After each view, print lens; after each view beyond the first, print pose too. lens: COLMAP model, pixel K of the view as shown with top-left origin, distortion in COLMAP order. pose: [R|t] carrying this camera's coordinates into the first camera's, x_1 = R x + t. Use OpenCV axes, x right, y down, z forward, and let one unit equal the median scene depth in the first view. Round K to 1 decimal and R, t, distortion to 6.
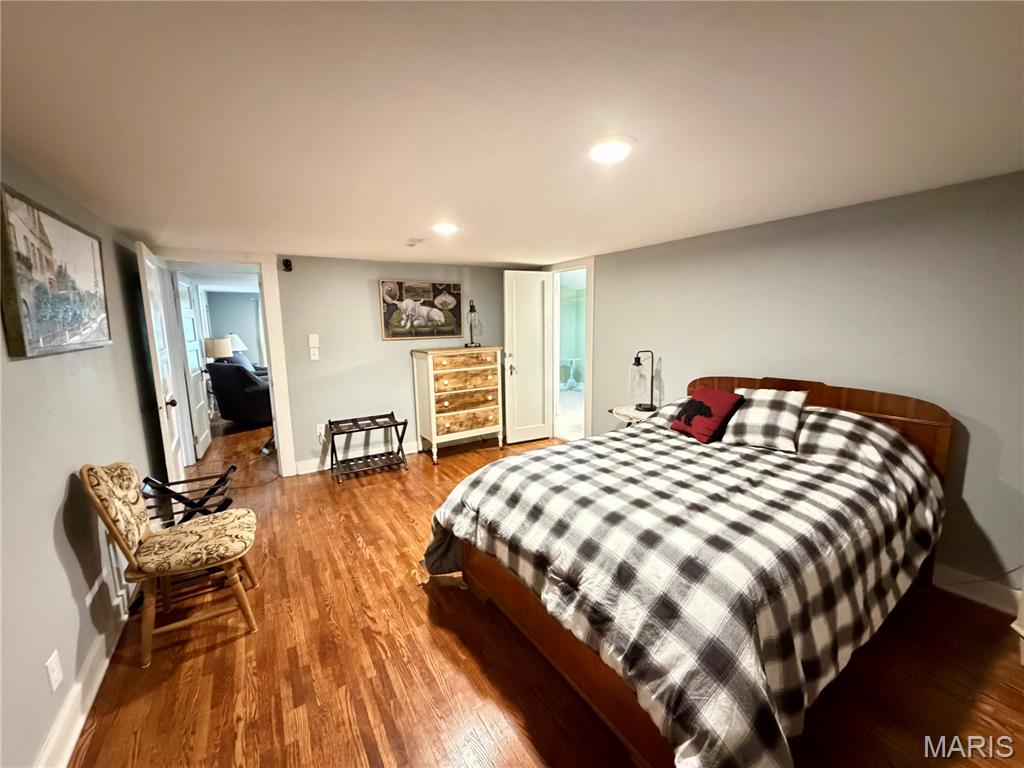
lens RADIAL K [[408.0, 0, 514.5], [0, 408.0, 384.2], [0, 0, 1]] dist [0.004729, 0.000032]
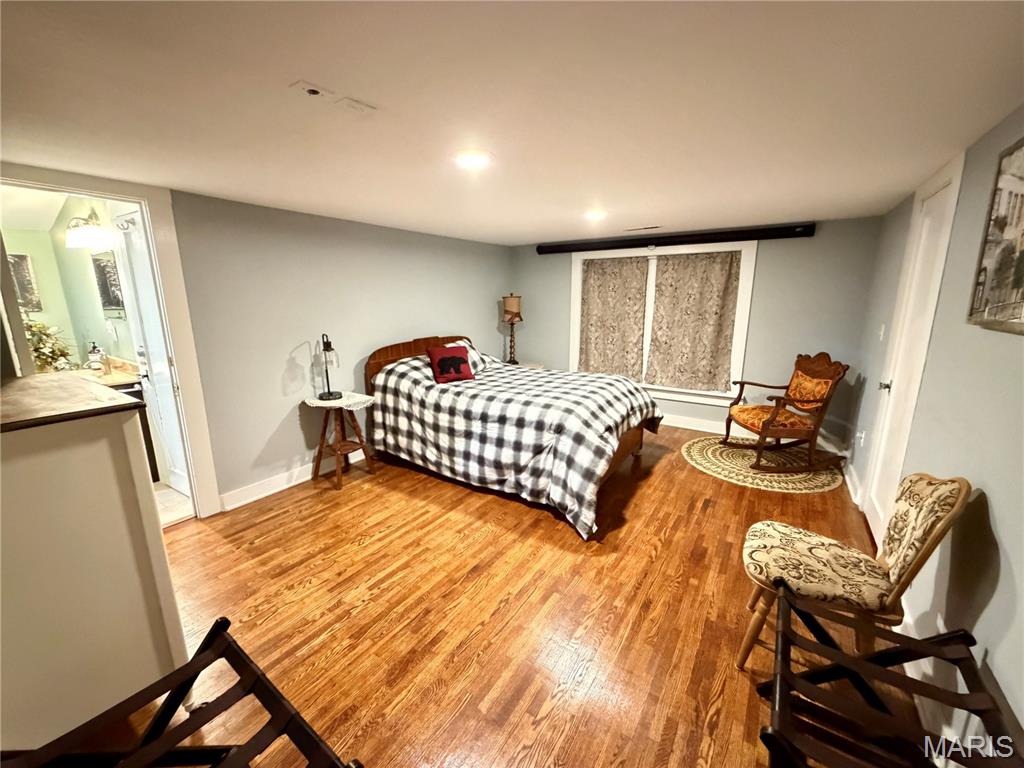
lens RADIAL K [[408.0, 0, 511.4], [0, 408.0, 385.8], [0, 0, 1]] dist [0.004729, 0.000032]
pose [[-0.402006, -0.172406, 0.899260, -1.161010], [0.149042, 0.956694, 0.250045, -0.229388], [-0.903426, 0.234547, -0.358901, 1.693754]]
